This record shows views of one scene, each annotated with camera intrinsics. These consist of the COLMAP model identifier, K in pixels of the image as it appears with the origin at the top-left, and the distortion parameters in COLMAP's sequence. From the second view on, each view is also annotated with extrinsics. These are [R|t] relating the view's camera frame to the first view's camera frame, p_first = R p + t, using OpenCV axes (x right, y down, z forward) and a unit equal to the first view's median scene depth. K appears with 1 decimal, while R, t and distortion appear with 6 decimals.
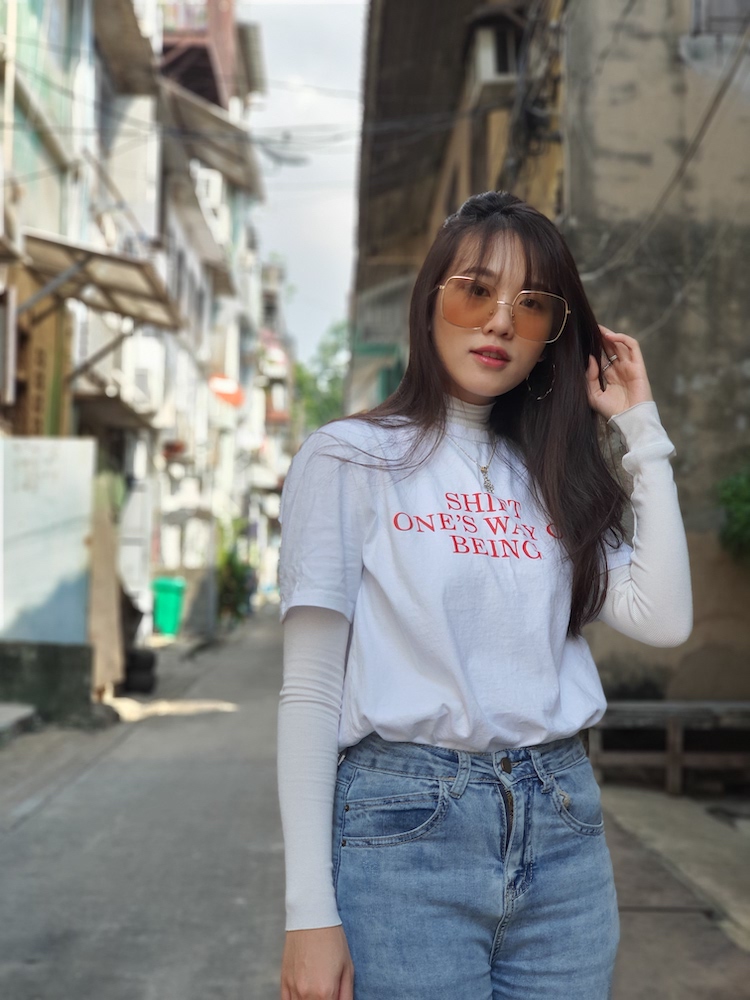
lens RADIAL K [[1487.4, 0, 378.1], [0, 1487.4, 479.0], [0, 0, 1]] dist [0.032880, 0.044186]
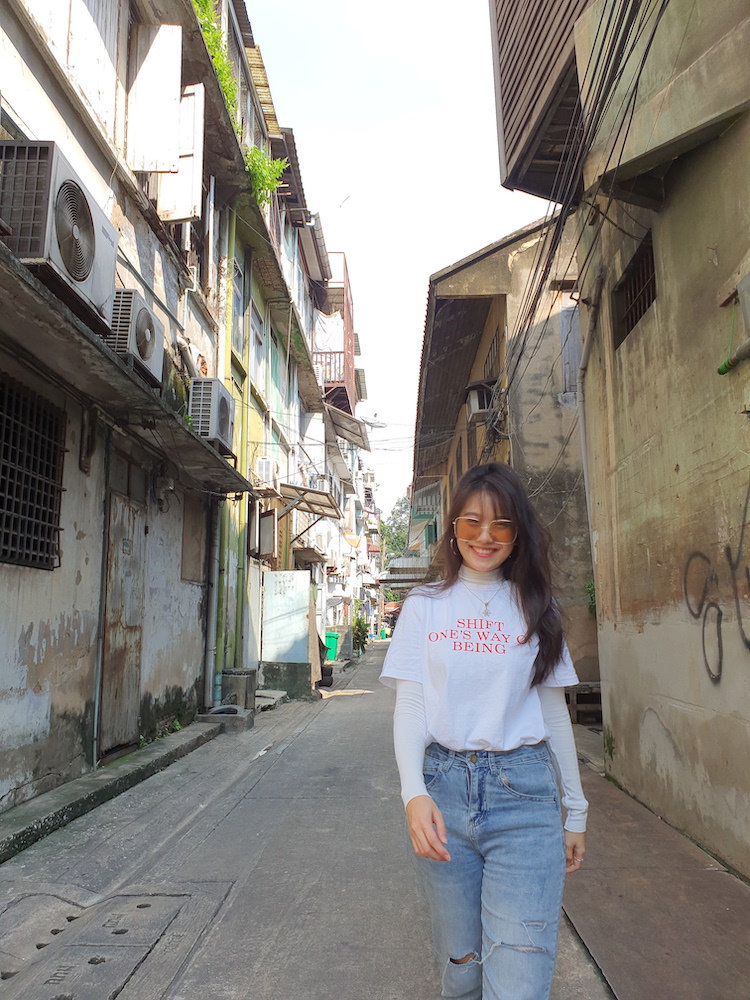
lens RADIAL K [[750.6, 0, 371.9], [0, 750.6, 501.1], [0, 0, 1]] dist [0.051761, -0.006621]
pose [[0.997001, -0.038144, -0.067335, -0.010749], [0.030931, 0.993980, -0.105101, -0.007876], [0.070938, 0.102703, 0.992179, -0.118135]]
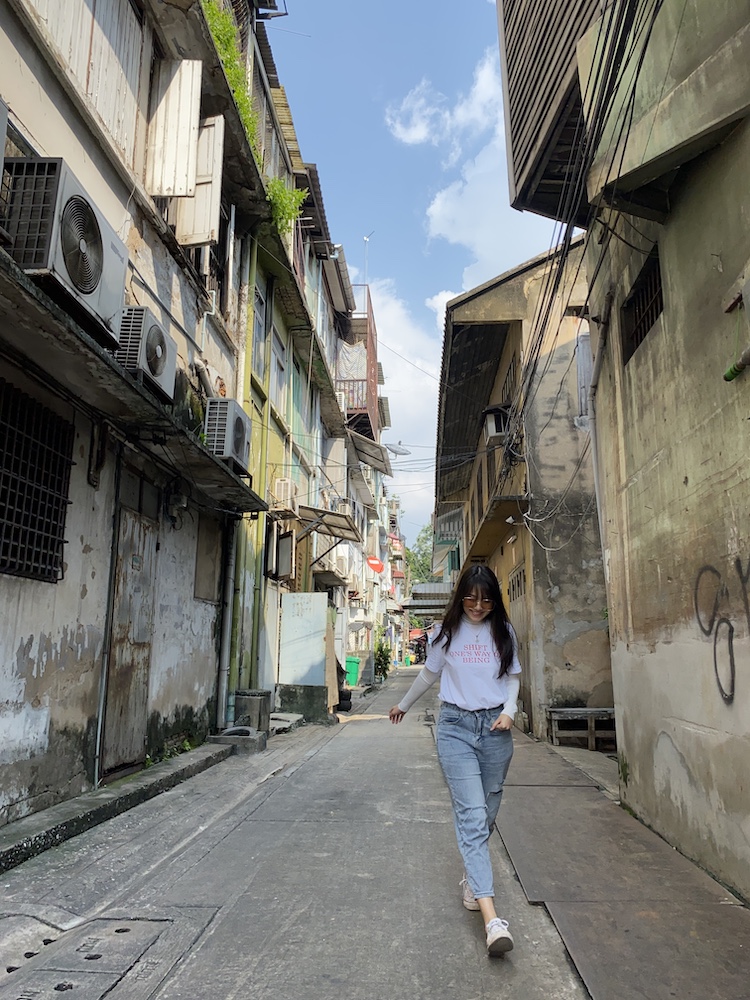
lens RADIAL K [[736.8, 0, 375.6], [0, 736.8, 491.5], [0, 0, 1]] dist [0.065034, -0.042302]
pose [[0.994901, -0.036607, -0.093981, -0.002997], [0.021716, 0.987702, -0.154831, -0.003107], [0.098494, 0.152001, 0.983461, -0.107926]]
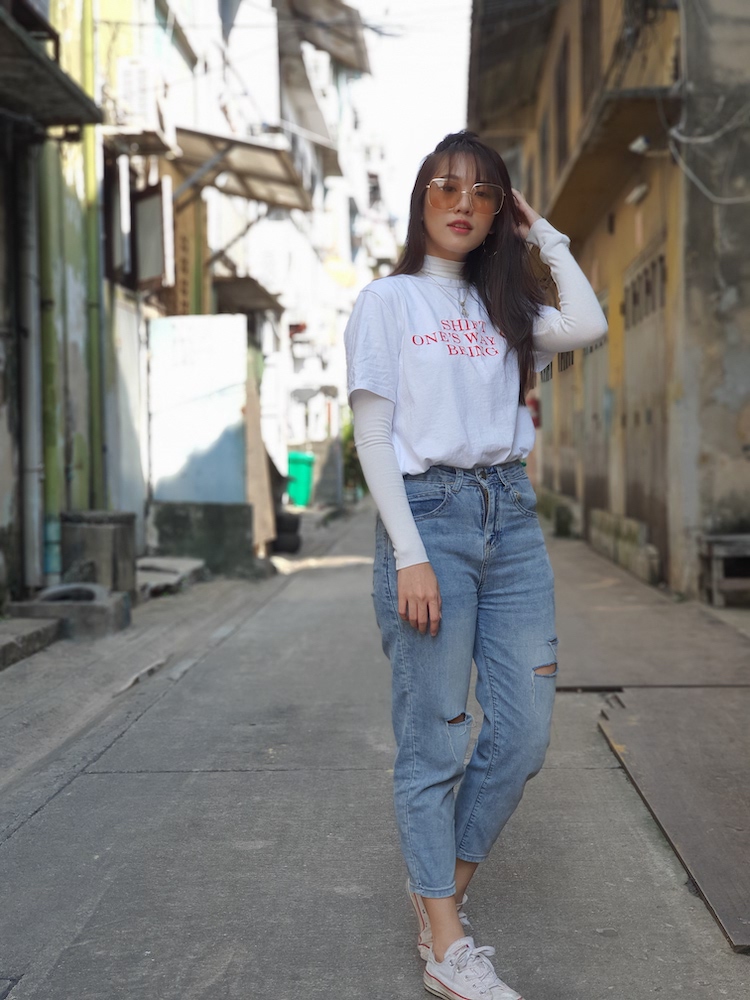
lens RADIAL K [[1455.8, 0, 375.0], [0, 1455.8, 500.0], [0, 0, 1]] dist [0.106299, -0.101825]
pose [[0.996418, -0.030742, -0.078780, -0.012059], [0.038266, 0.994660, 0.095850, 0.006614], [0.075413, -0.098521, 0.992273, -0.053752]]
